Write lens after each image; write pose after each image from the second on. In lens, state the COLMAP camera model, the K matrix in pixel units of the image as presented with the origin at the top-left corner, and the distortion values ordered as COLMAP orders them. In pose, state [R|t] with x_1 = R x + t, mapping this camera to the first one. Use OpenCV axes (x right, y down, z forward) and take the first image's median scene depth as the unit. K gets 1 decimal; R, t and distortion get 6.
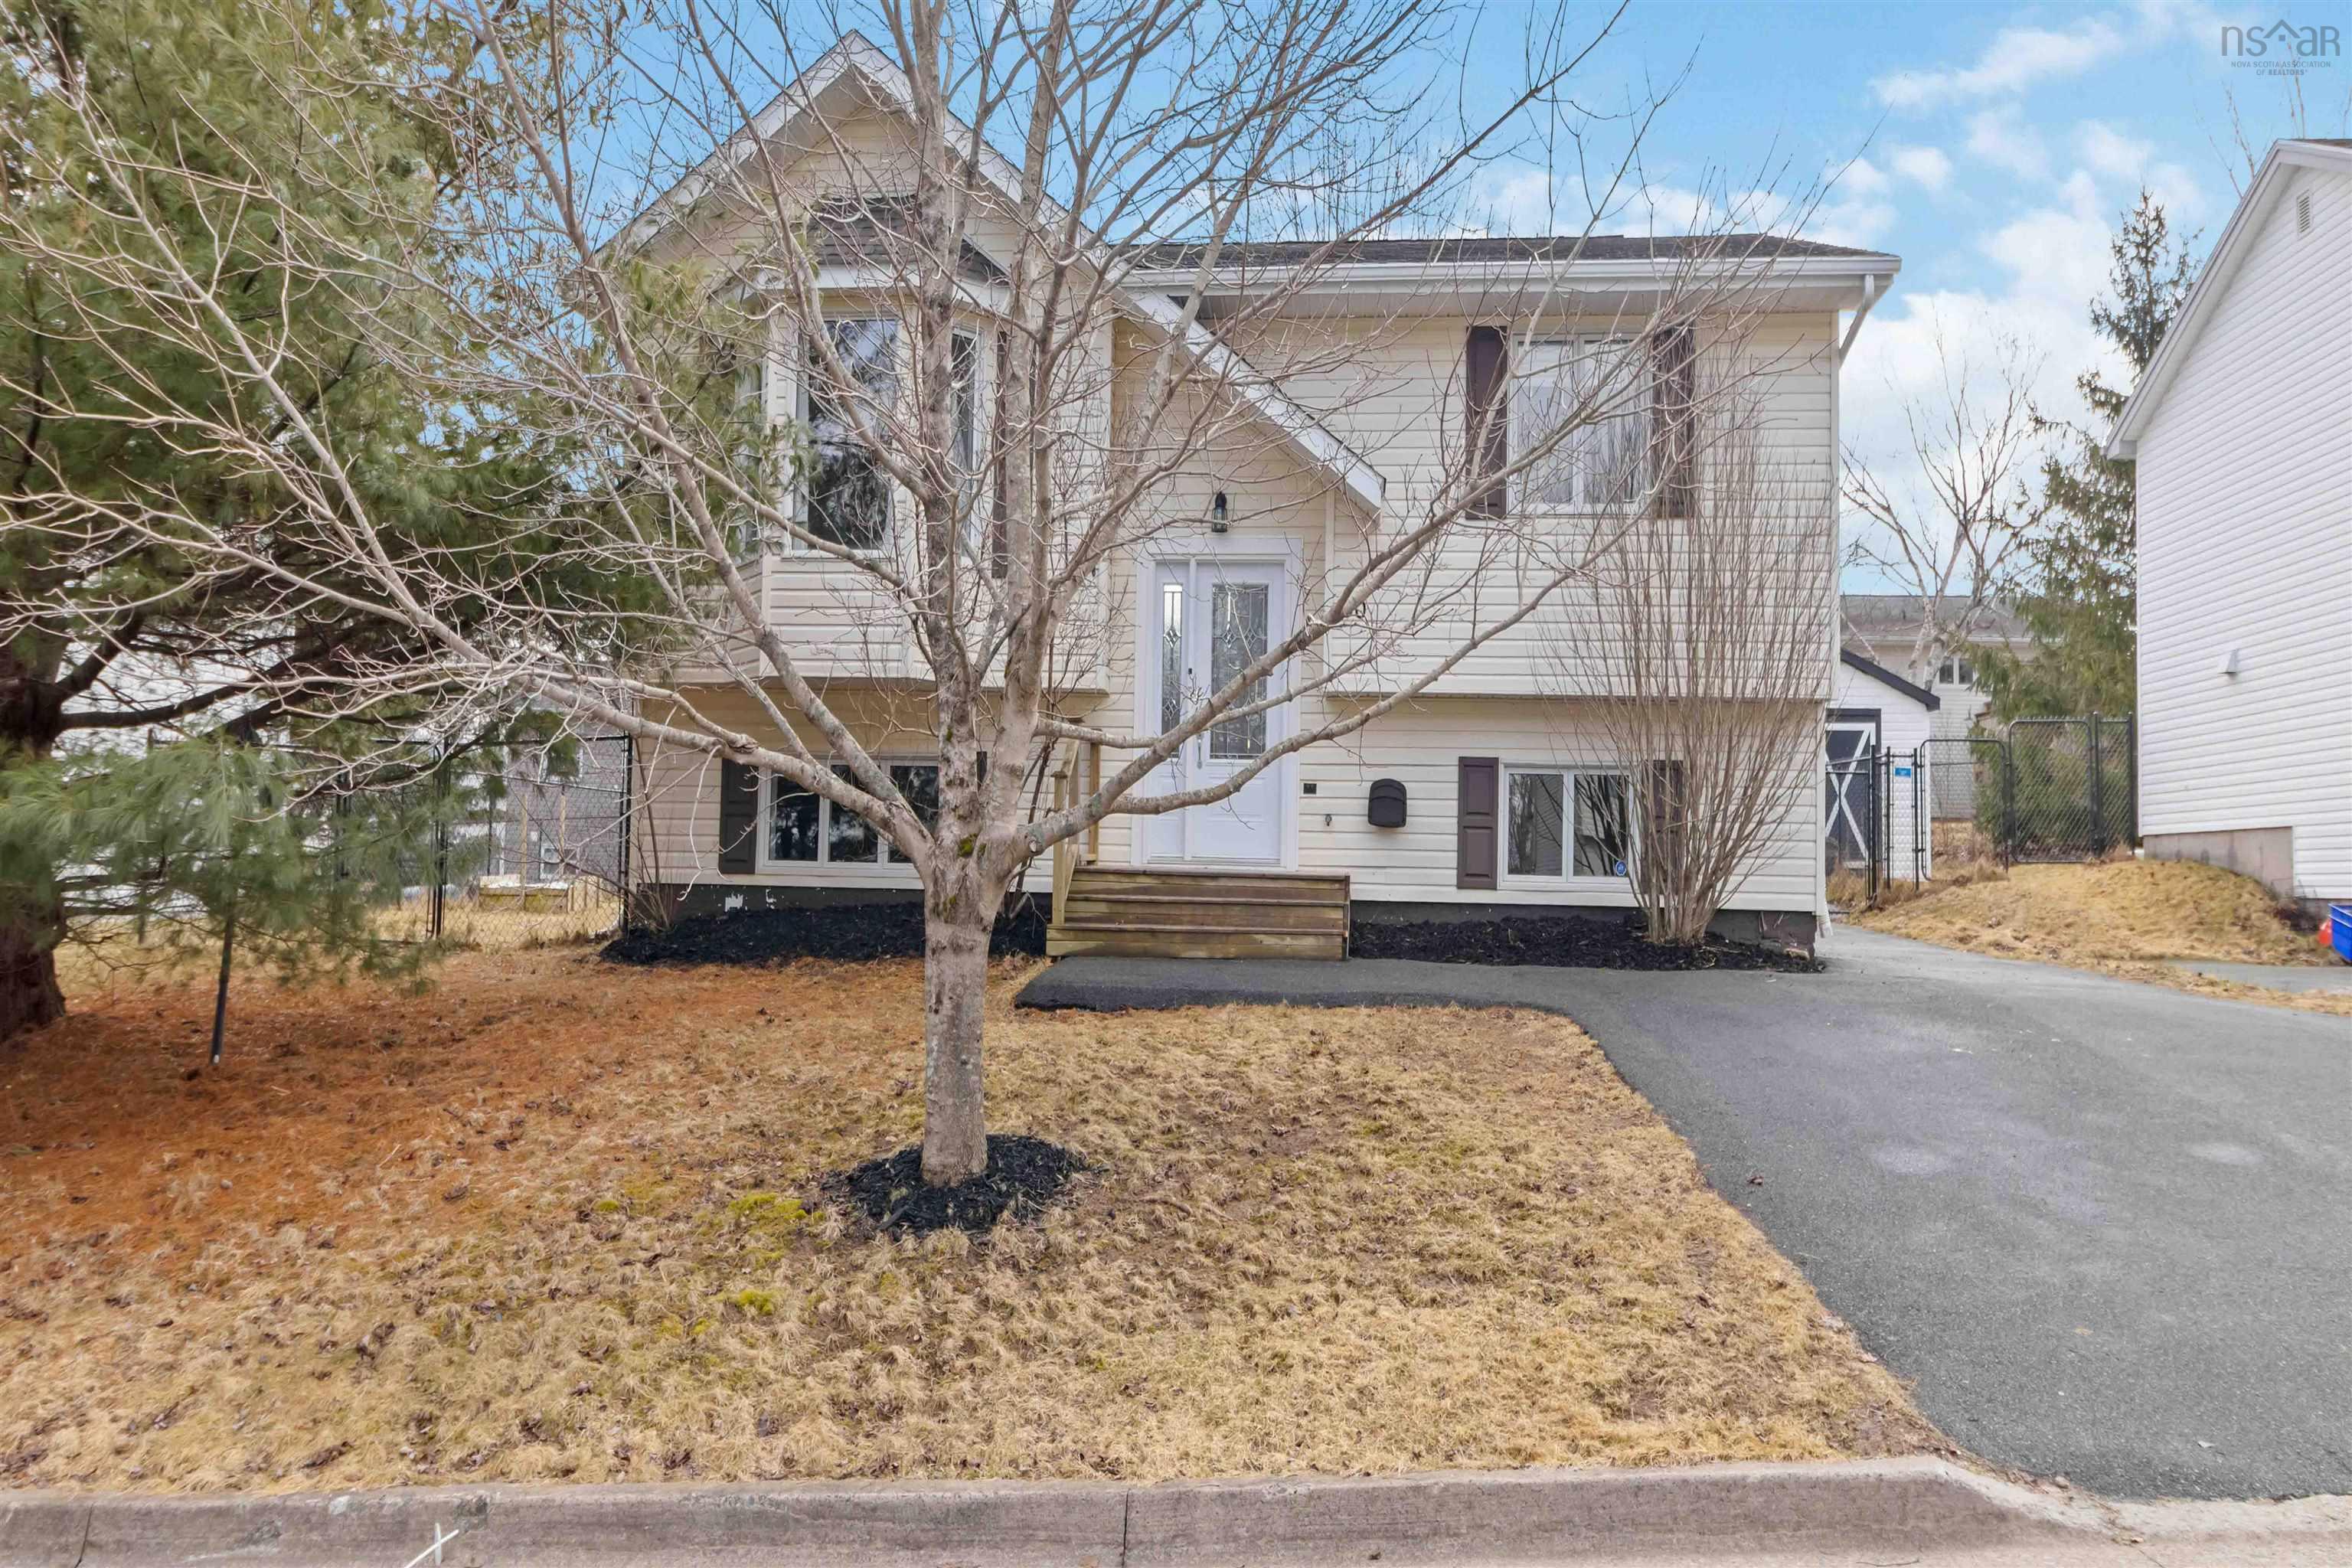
lens RADIAL K [[1664.4, 0, 1176.0], [0, 1664.4, 784.0], [0, 0, 1]] dist [0.024950, -0.000331]
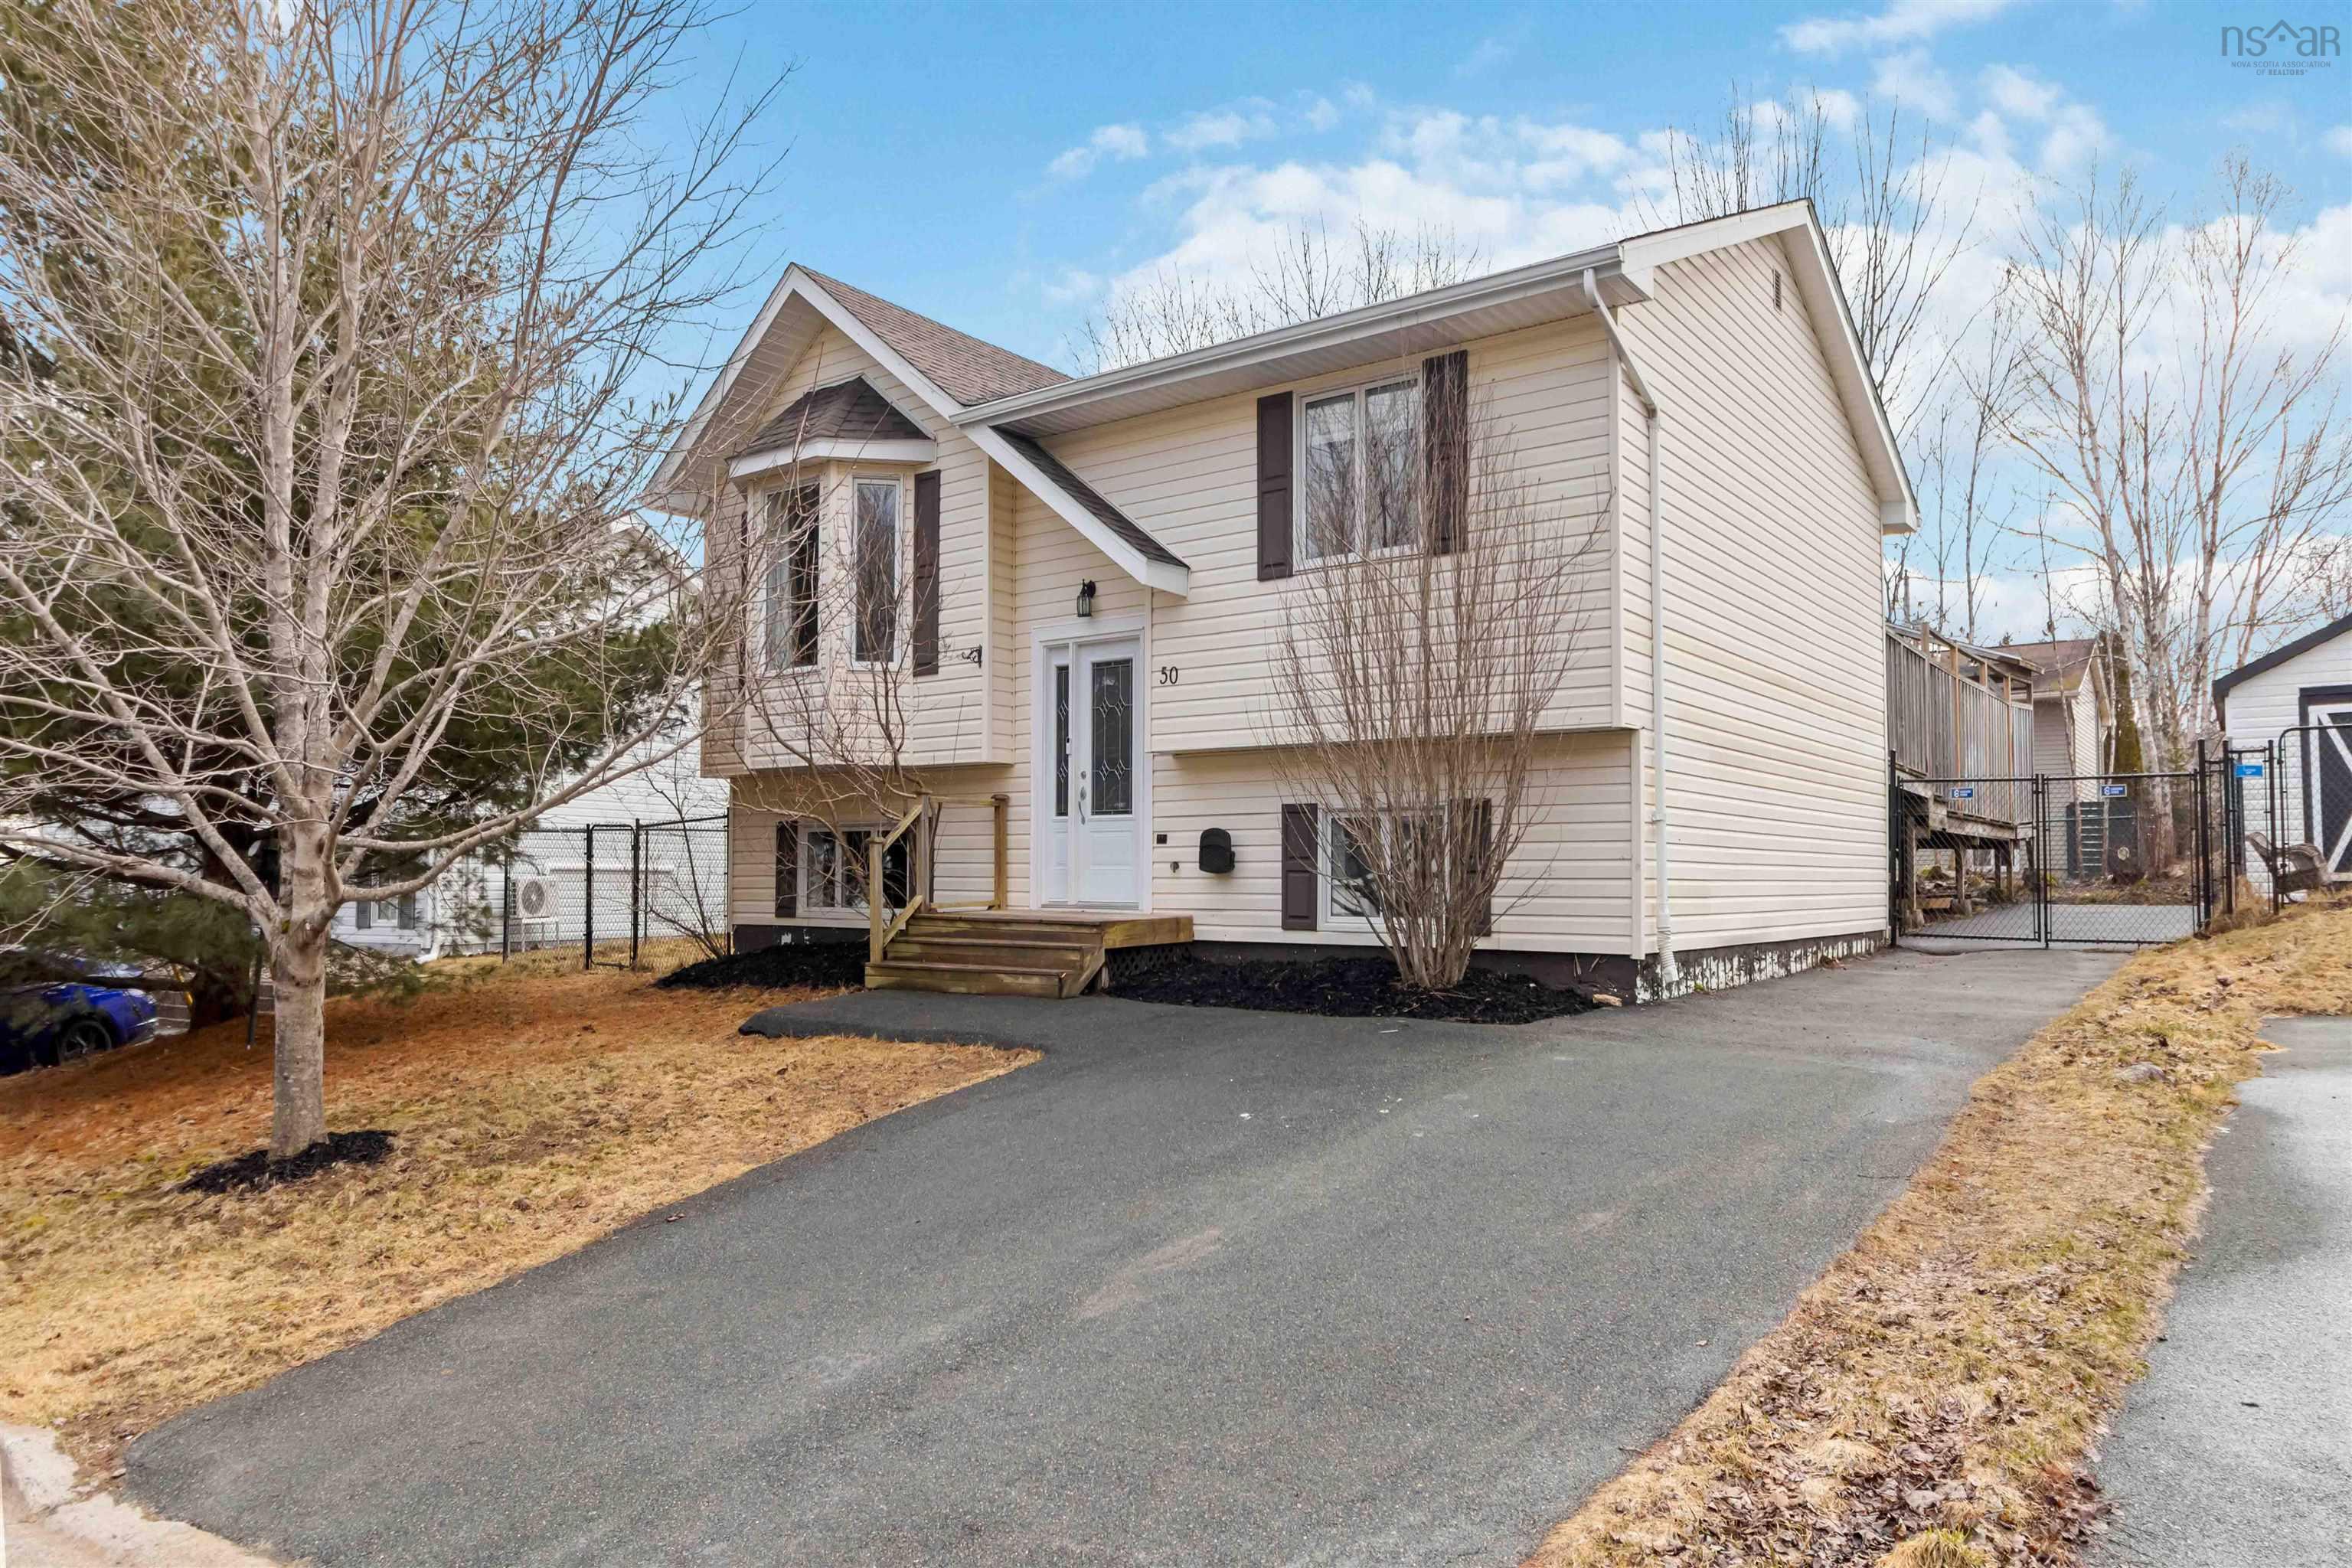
lens RADIAL K [[1499.6, 0, 1176.0], [0, 1499.6, 784.0], [0, 0, 1]] dist [0.048319, 0.000605]
pose [[0.843397, -0.049339, -0.535021, 0.624721], [0.043786, 0.998774, -0.023082, -0.010178], [0.535504, -0.003959, 0.844524, 0.163267]]
